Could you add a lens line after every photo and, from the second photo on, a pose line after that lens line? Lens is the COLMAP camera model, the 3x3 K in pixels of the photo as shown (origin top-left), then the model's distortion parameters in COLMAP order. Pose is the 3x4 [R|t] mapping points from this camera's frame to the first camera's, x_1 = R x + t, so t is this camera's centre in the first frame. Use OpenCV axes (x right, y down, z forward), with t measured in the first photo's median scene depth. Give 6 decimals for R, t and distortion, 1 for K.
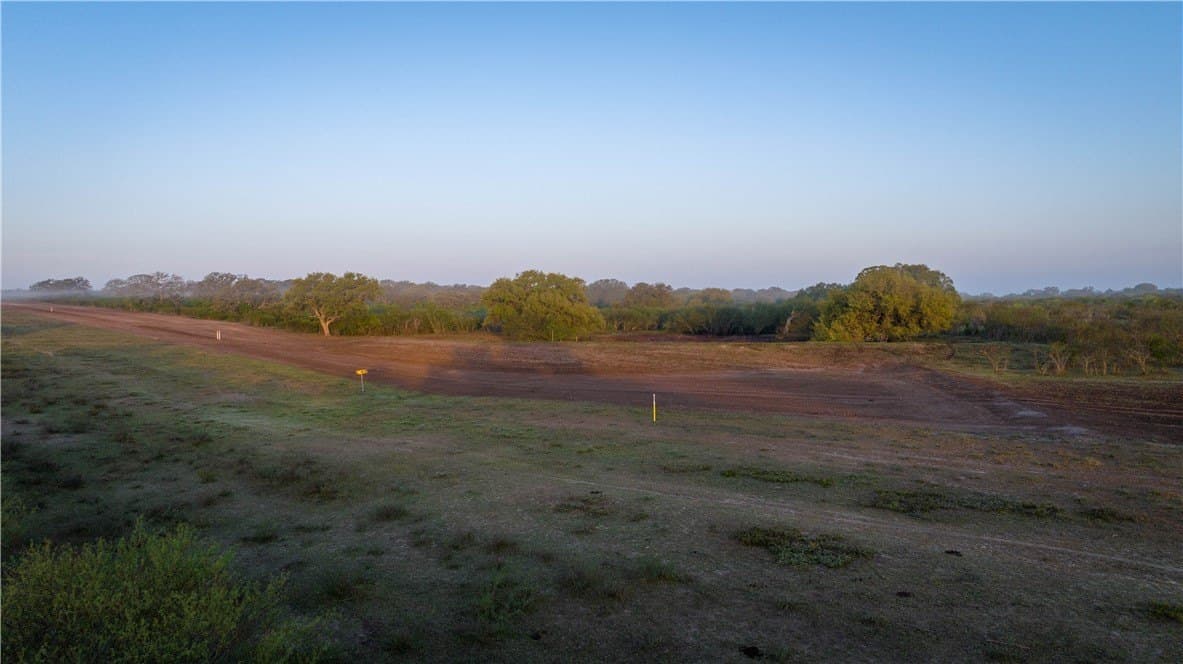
lens RADIAL K [[787.9, 0, 591.1], [0, 787.9, 330.8], [0, 0, 1]] dist [-0.001379, -0.000831]
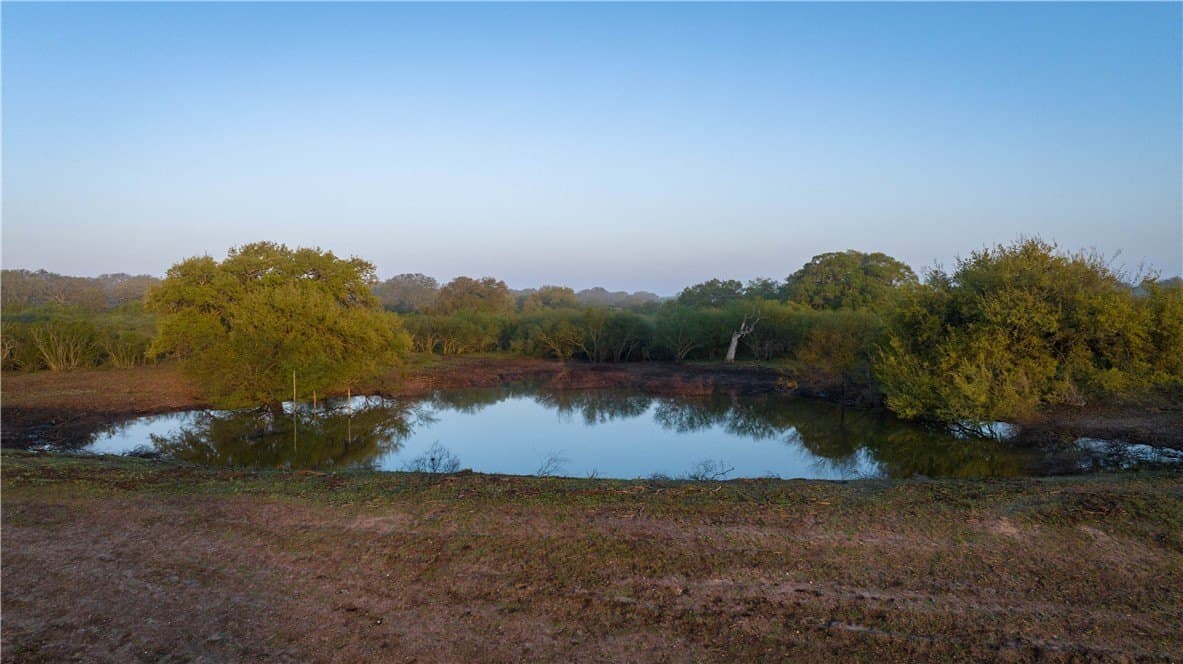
lens RADIAL K [[787.9, 0, 594.3], [0, 787.9, 333.5], [0, 0, 1]] dist [-0.001379, -0.000831]
pose [[0.967845, -0.006067, 0.251476, 0.002037], [0.005619, 0.999981, 0.002500, -0.016582], [-0.251486, -0.001007, 0.967860, 0.401088]]
